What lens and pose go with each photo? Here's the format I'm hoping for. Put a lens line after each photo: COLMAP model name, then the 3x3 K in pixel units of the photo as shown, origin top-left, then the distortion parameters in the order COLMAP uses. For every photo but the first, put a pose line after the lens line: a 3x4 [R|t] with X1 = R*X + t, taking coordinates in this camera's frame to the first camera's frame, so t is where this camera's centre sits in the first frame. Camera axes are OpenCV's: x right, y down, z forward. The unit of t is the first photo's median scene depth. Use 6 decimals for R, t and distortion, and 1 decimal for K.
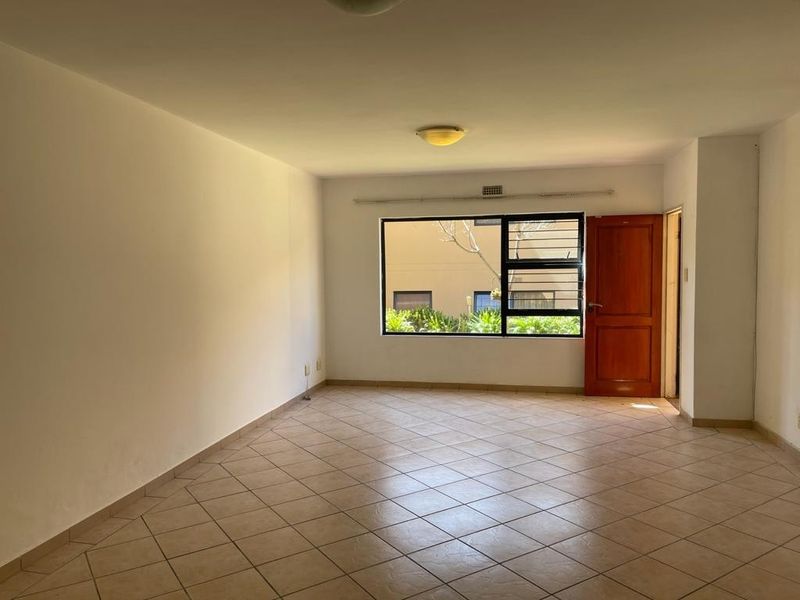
lens RADIAL K [[605.0, 0, 400.0], [0, 605.0, 300.0], [0, 0, 1]] dist [0.115243, -0.128281]
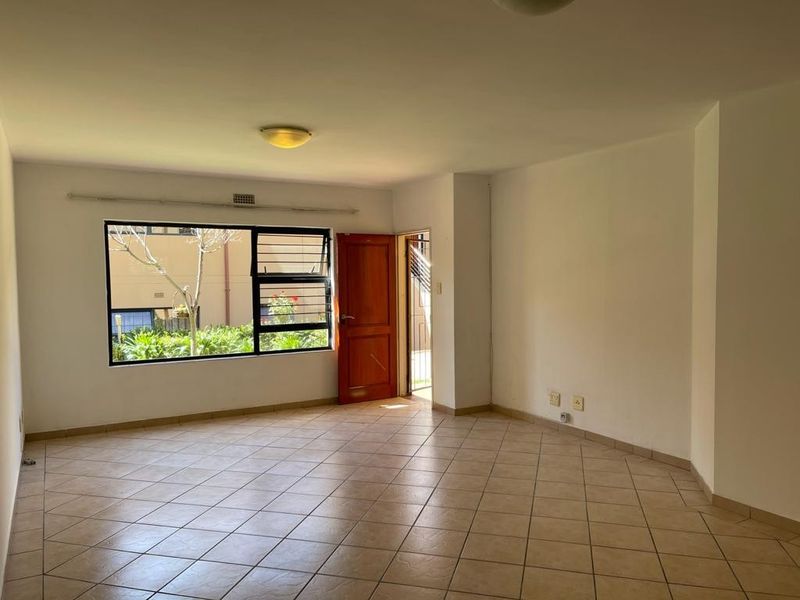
lens RADIAL K [[605.0, 0, 400.0], [0, 605.0, 300.0], [0, 0, 1]] dist [0.115243, -0.128281]
pose [[0.757328, -0.021409, 0.652683, -0.281173], [0.037037, 0.999262, -0.010198, -0.007353], [-0.651983, 0.031897, 0.757562, 0.141682]]
